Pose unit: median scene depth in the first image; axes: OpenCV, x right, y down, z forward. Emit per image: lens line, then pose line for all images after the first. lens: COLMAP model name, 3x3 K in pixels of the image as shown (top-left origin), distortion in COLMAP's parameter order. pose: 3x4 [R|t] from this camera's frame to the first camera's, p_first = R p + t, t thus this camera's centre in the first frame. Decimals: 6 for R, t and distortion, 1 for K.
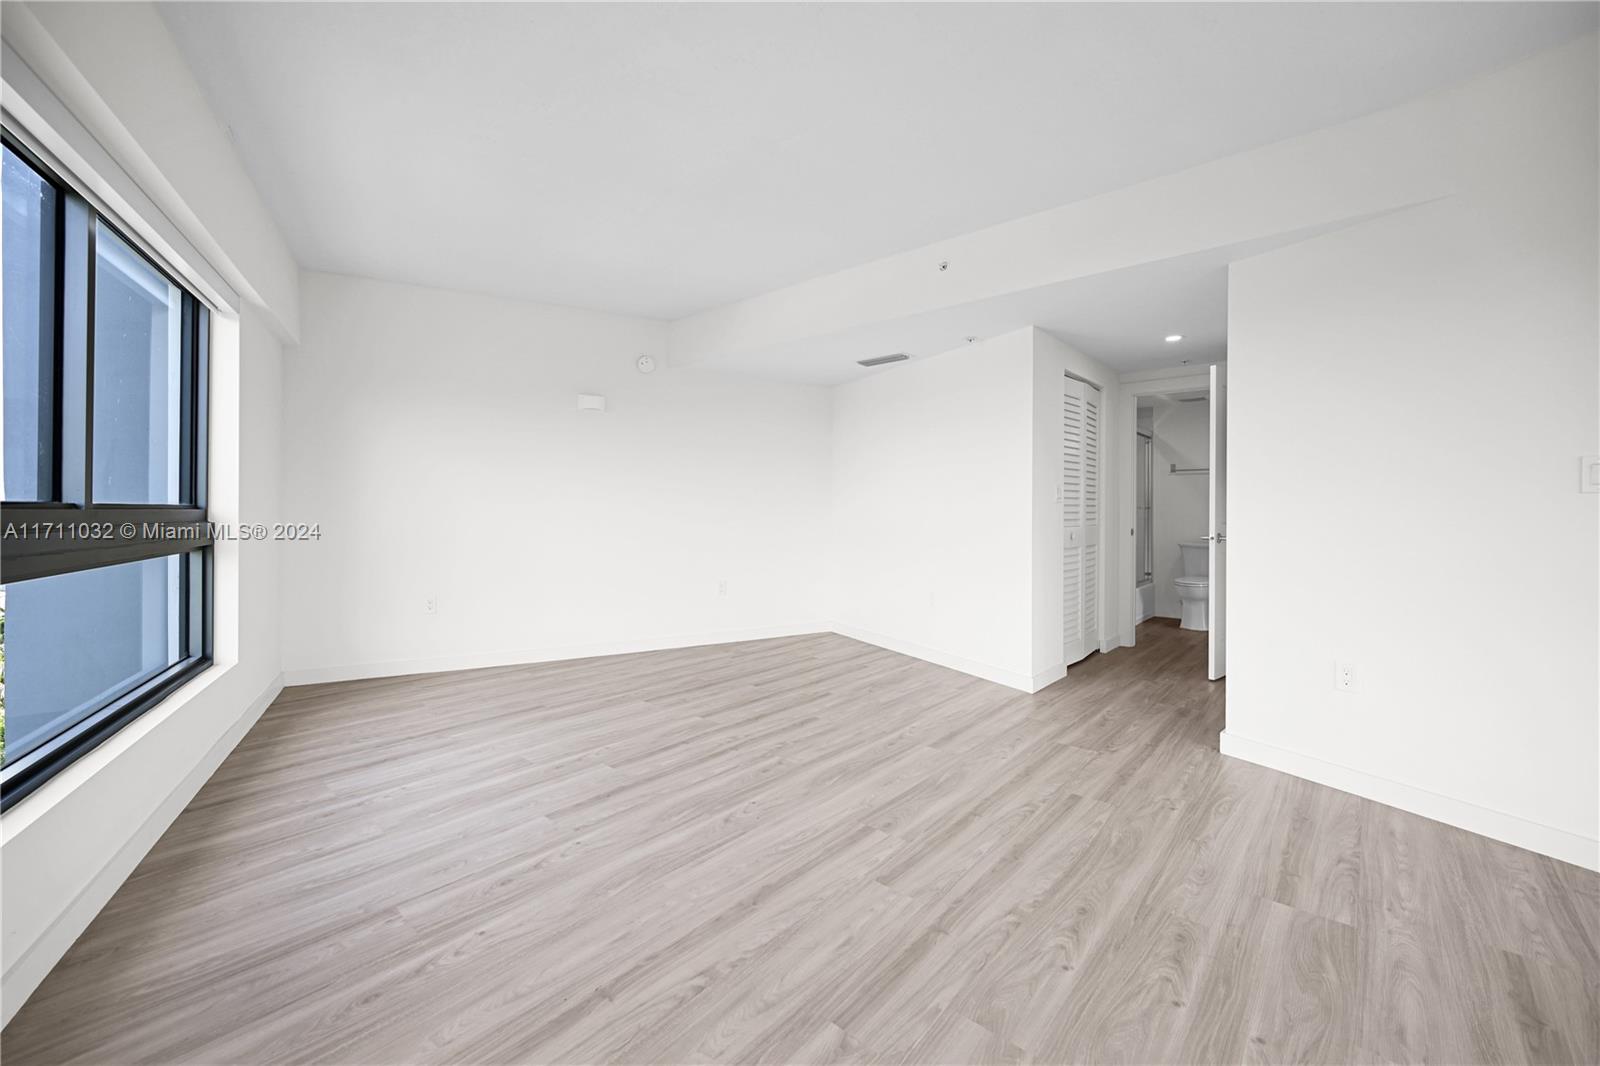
lens RADIAL K [[643.8, 0, 798.4], [0, 643.8, 508.9], [0, 0, 1]] dist [0.000454, -0.000057]
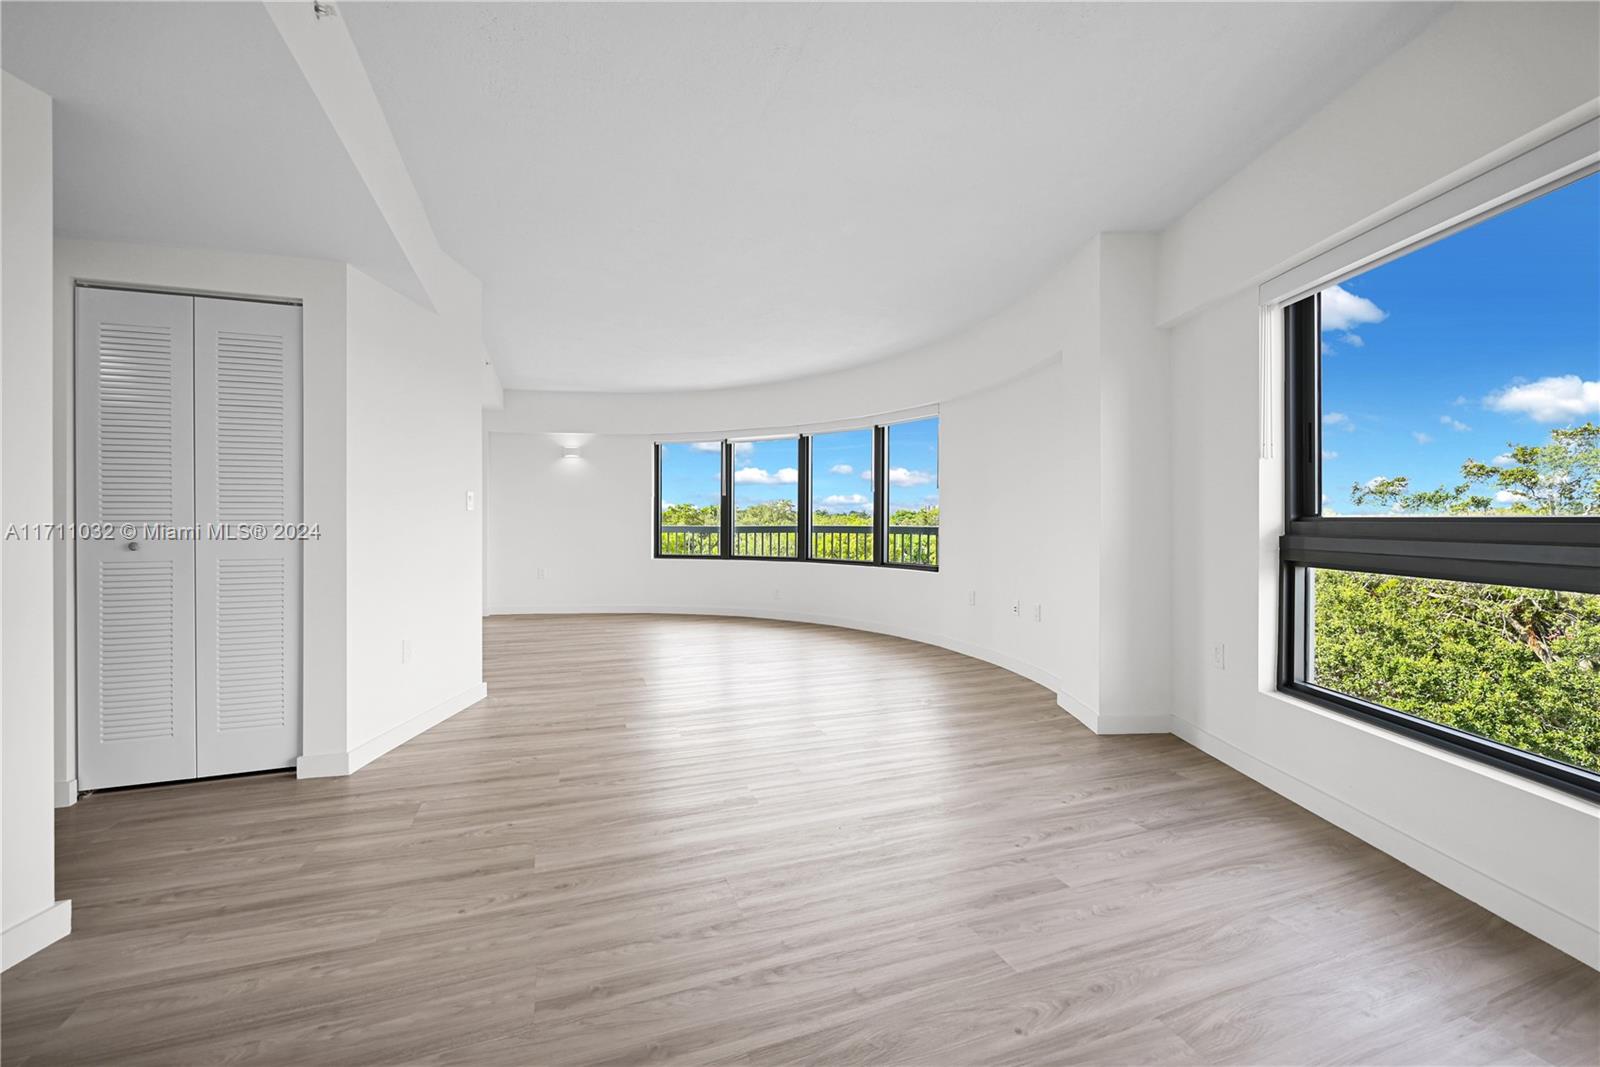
lens RADIAL K [[651.0, 0, 793.2], [0, 651.0, 524.9], [0, 0, 1]] dist [-0.001362, -0.000259]
pose [[-0.872708, -0.006215, 0.488203, -0.434064], [-0.002139, 0.999958, 0.008907, -0.002992], [-0.488238, 0.006729, -0.872685, 1.689553]]
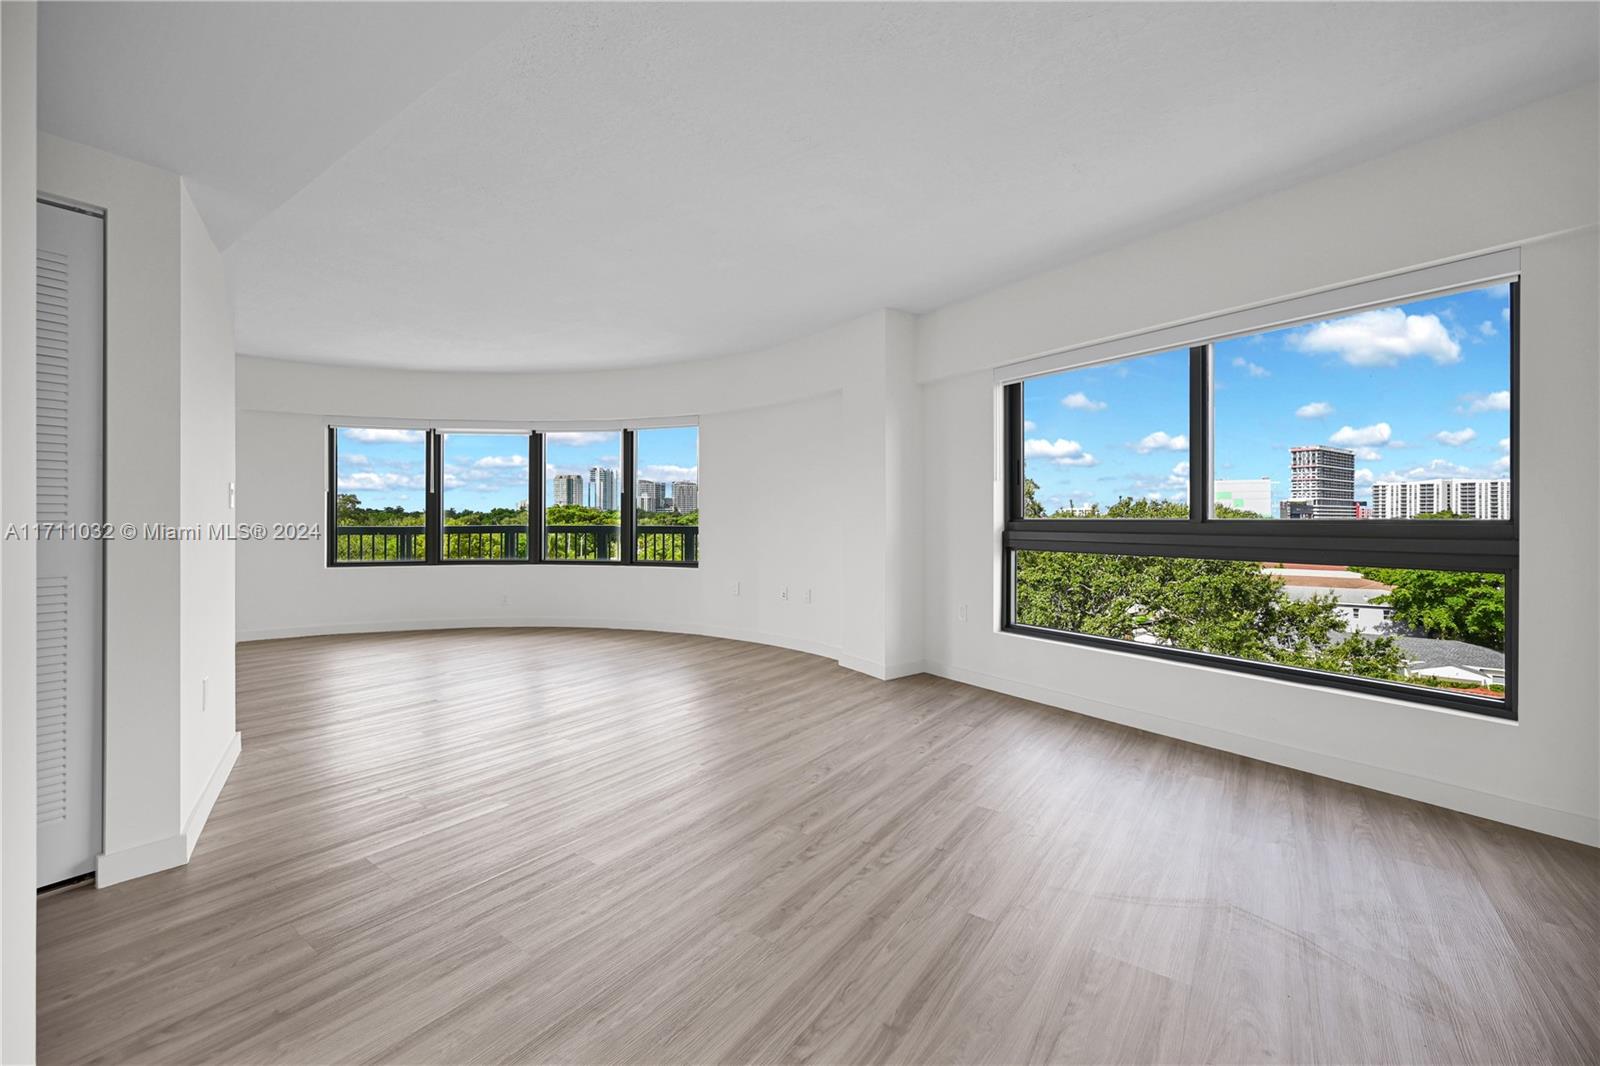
lens RADIAL K [[651.0, 0, 793.2], [0, 651.0, 524.4], [0, 0, 1]] dist [-0.001362, -0.000259]
pose [[-0.996168, -0.002873, -0.087408, 0.061681], [-0.003389, 0.999978, 0.005749, -0.002453], [0.087389, 0.006023, -0.996156, 1.974372]]
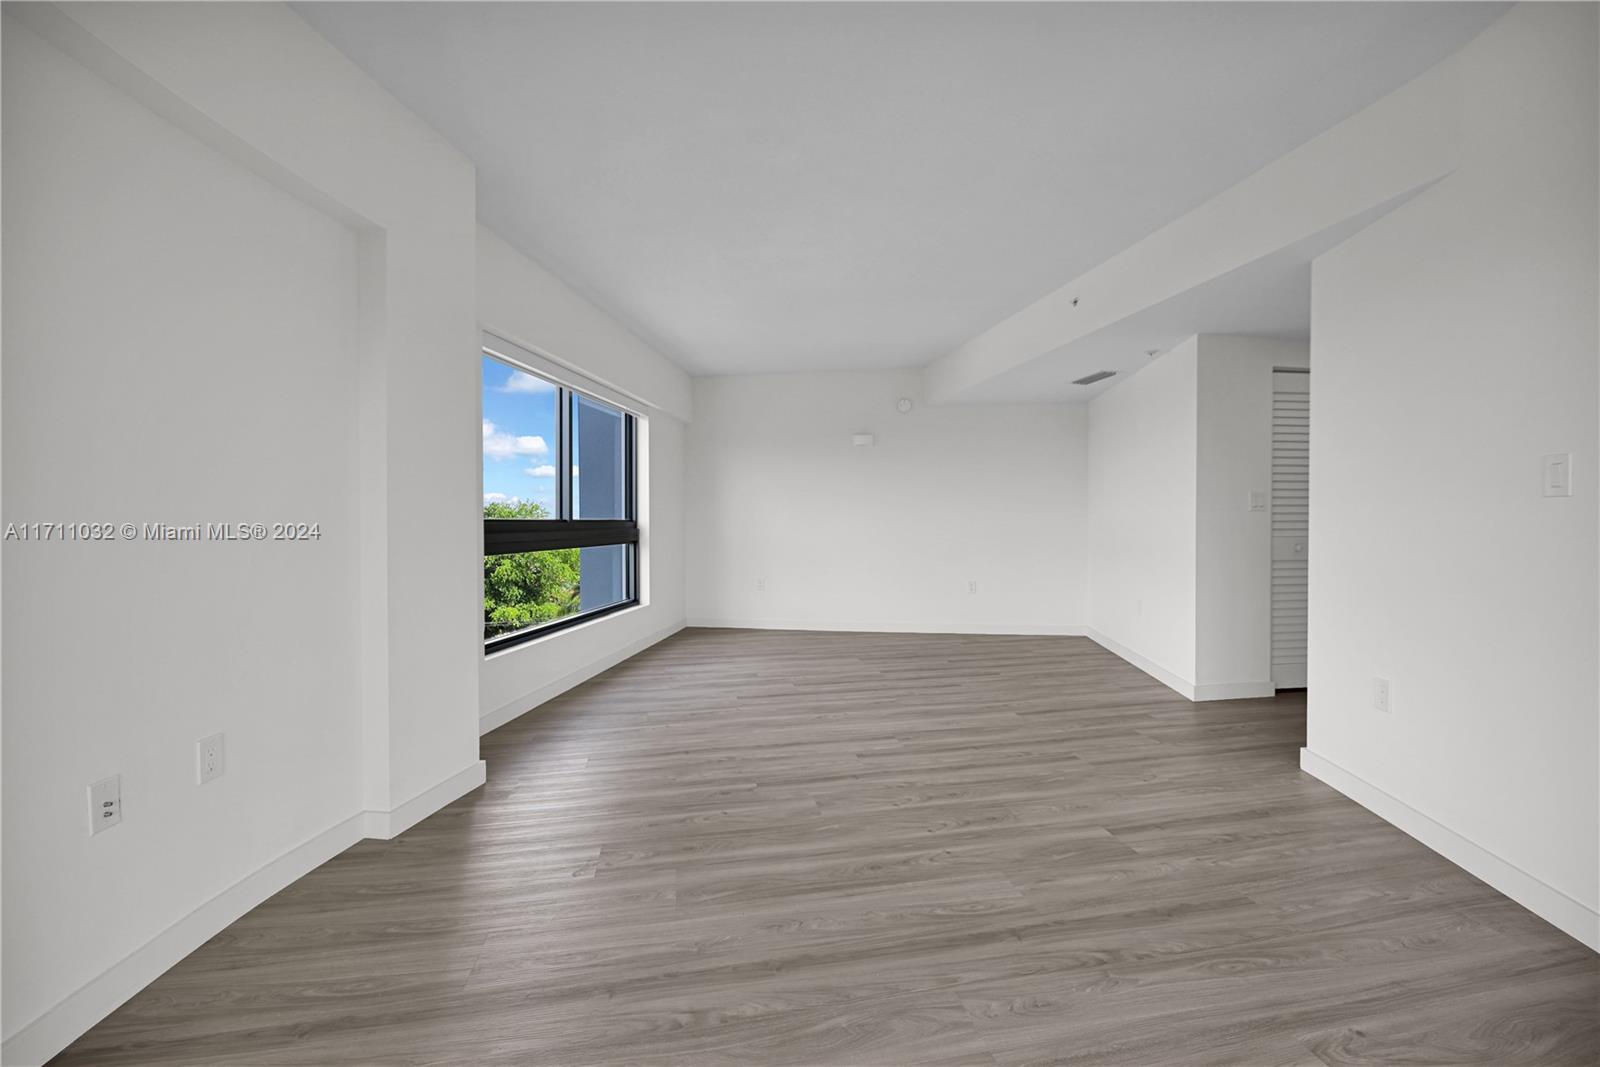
lens RADIAL K [[648.3, 0, 808.2], [0, 648.3, 527.2], [0, 0, 1]] dist [0.001032, 0.000199]
pose [[0.797934, 0.000603, -0.602744, 0.724885], [0.007080, 0.999921, 0.010373, -0.000729], [0.602703, -0.012545, 0.797867, -0.249242]]
